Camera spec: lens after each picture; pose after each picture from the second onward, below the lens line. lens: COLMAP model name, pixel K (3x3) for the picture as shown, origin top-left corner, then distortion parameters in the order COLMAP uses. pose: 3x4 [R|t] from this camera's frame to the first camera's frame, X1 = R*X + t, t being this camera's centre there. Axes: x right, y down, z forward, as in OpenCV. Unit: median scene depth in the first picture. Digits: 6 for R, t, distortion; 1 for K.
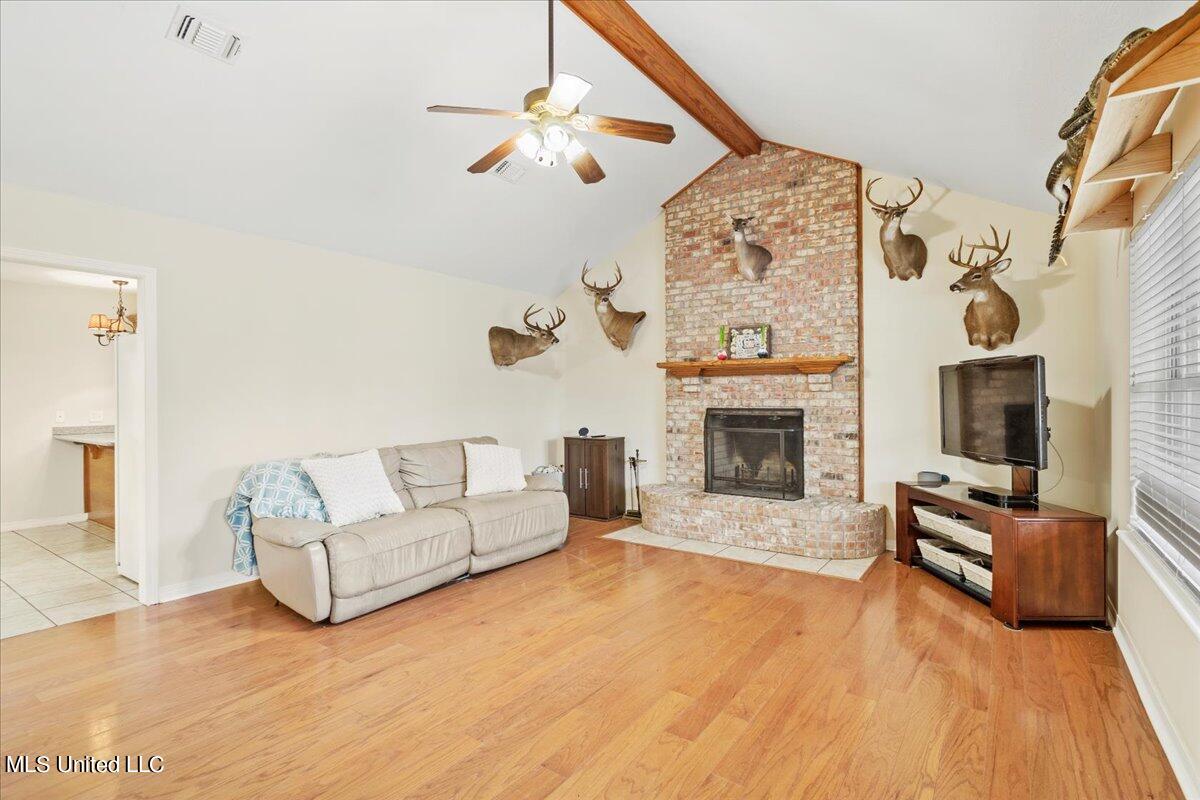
lens RADIAL K [[581.2, 0, 607.6], [0, 581.2, 396.9], [0, 0, 1]] dist [0.001243, 0.000527]
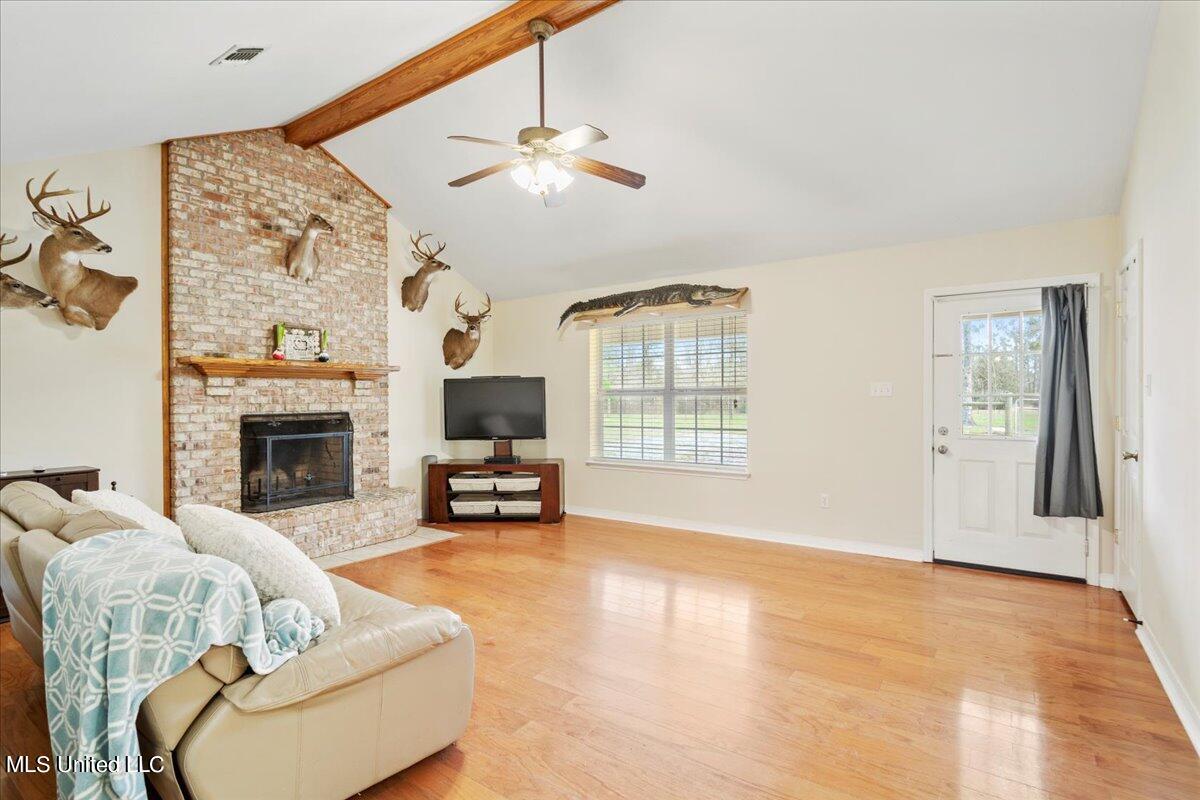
lens RADIAL K [[584.7, 0, 605.5], [0, 584.7, 405.5], [0, 0, 1]] dist [-0.004133, 0.000706]
pose [[-0.002731, -0.009862, 0.999948, -0.711226], [0.006640, 0.999929, 0.009880, 0.000611], [-0.999974, 0.006666, -0.002665, 0.507731]]
